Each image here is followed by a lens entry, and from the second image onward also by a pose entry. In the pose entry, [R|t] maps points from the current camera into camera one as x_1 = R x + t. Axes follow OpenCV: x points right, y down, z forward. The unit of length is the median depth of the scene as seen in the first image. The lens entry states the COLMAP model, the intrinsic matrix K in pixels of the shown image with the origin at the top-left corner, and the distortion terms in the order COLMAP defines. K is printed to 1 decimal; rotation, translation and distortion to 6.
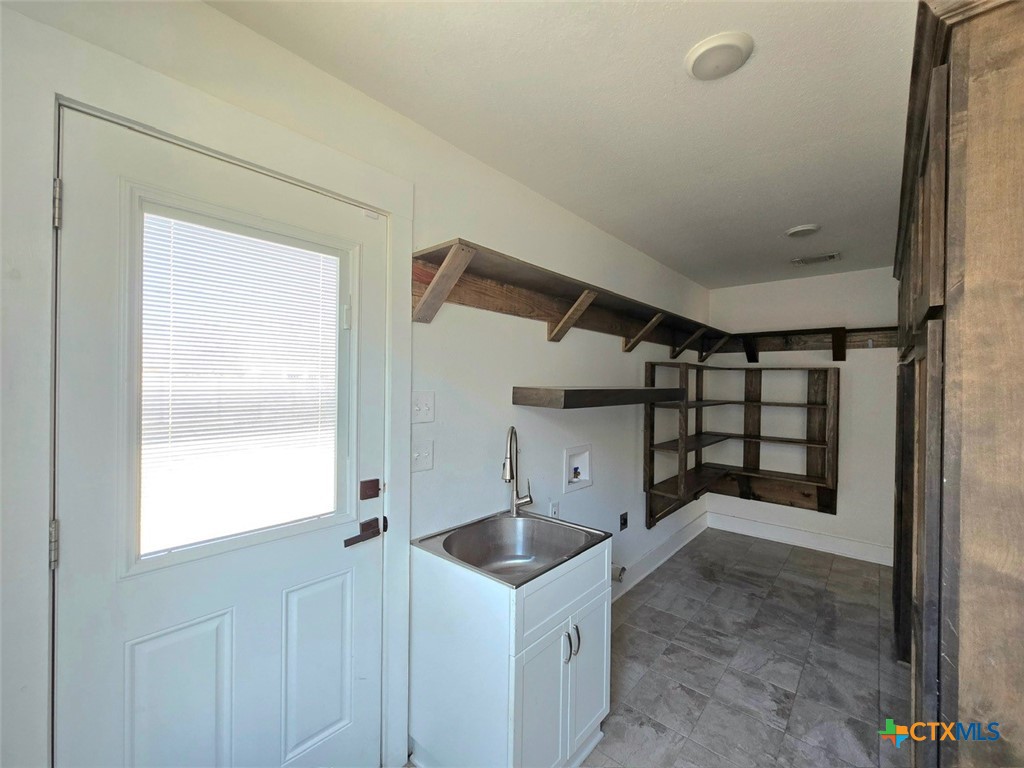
lens RADIAL K [[417.9, 0, 518.8], [0, 417.9, 383.6], [0, 0, 1]] dist [-0.009102, 0.003050]
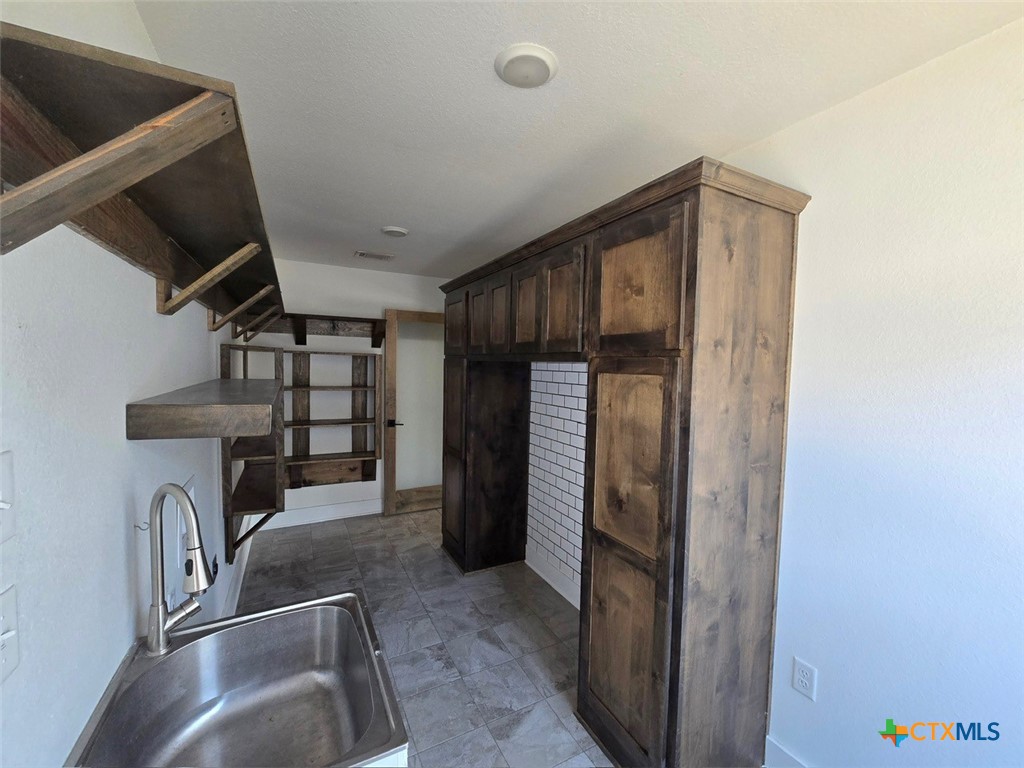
lens RADIAL K [[417.9, 0, 514.7], [0, 417.9, 382.9], [0, 0, 1]] dist [-0.009102, 0.003050]
pose [[0.356467, -0.049279, 0.933007, -0.172055], [-0.014802, 0.998185, 0.058377, -0.030016], [-0.934191, -0.034620, 0.355091, 0.221851]]
